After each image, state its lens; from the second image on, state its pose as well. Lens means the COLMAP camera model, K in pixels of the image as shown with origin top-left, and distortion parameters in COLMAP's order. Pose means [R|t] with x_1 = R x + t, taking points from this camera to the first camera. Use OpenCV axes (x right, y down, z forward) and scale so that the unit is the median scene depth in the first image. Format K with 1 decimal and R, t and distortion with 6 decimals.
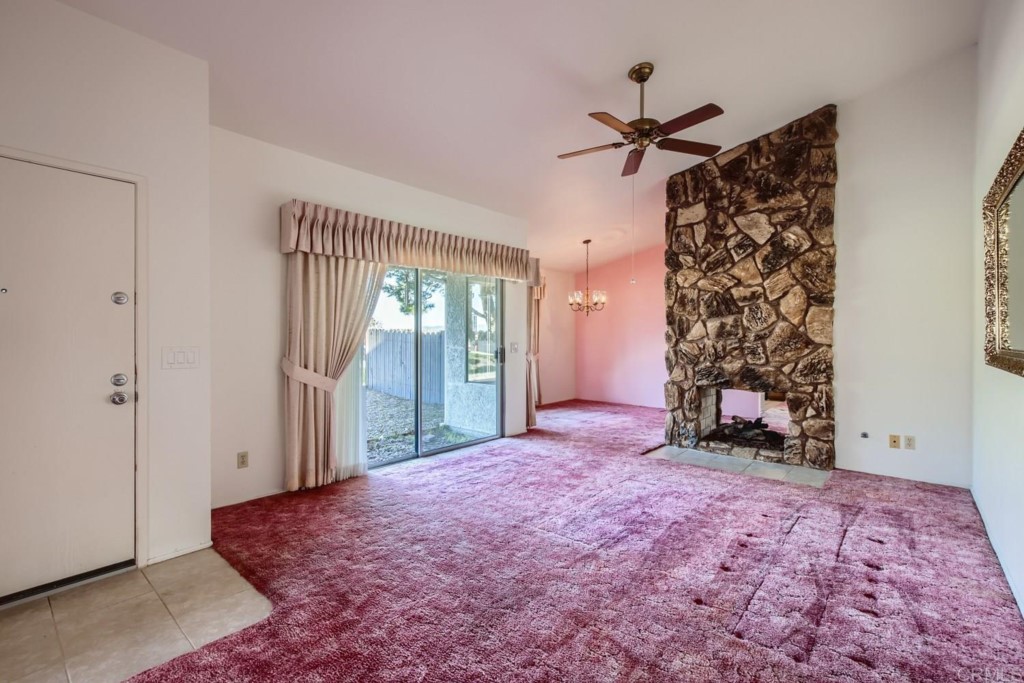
lens RADIAL K [[464.8, 0, 516.5], [0, 464.8, 333.6], [0, 0, 1]] dist [-0.000994, 0.001152]
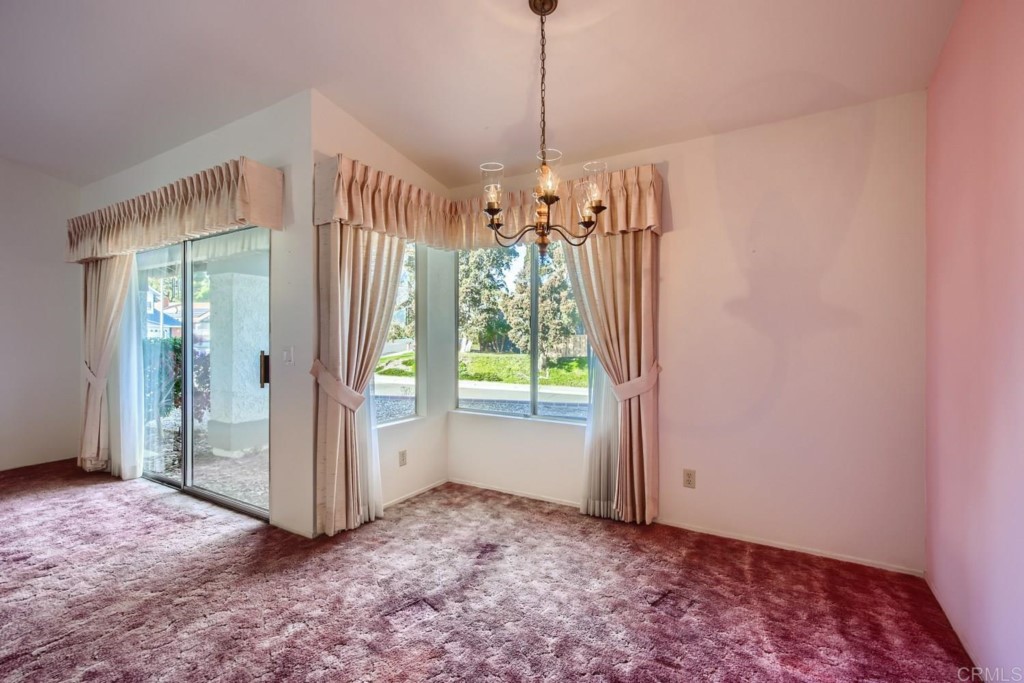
lens RADIAL K [[464.8, 0, 516.5], [0, 464.8, 333.6], [0, 0, 1]] dist [-0.000994, 0.001152]
pose [[0.178038, -0.000774, -0.984023, 0.900666], [0.010551, 0.999944, 0.001123, 0.014206], [0.983967, -0.010583, 0.178036, 1.956062]]
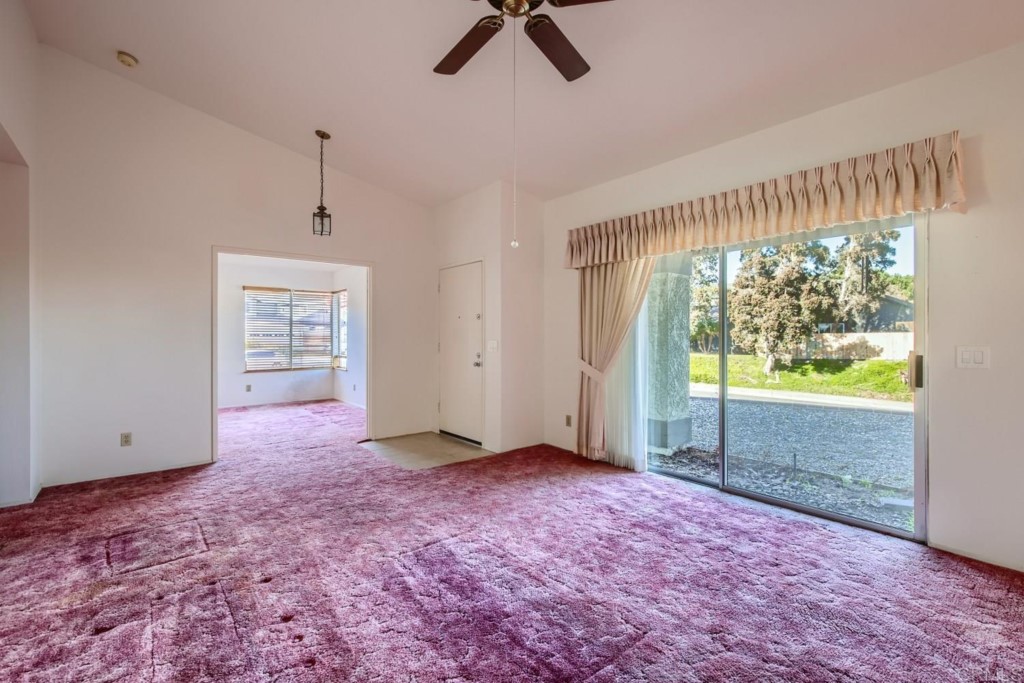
lens RADIAL K [[464.8, 0, 516.5], [0, 464.8, 333.6], [0, 0, 1]] dist [-0.000994, 0.001152]
pose [[-0.183104, 0.001358, -0.983093, 0.850300], [0.012298, 0.999924, -0.000909, 0.002863], [0.983017, -0.012256, -0.183106, 1.110529]]
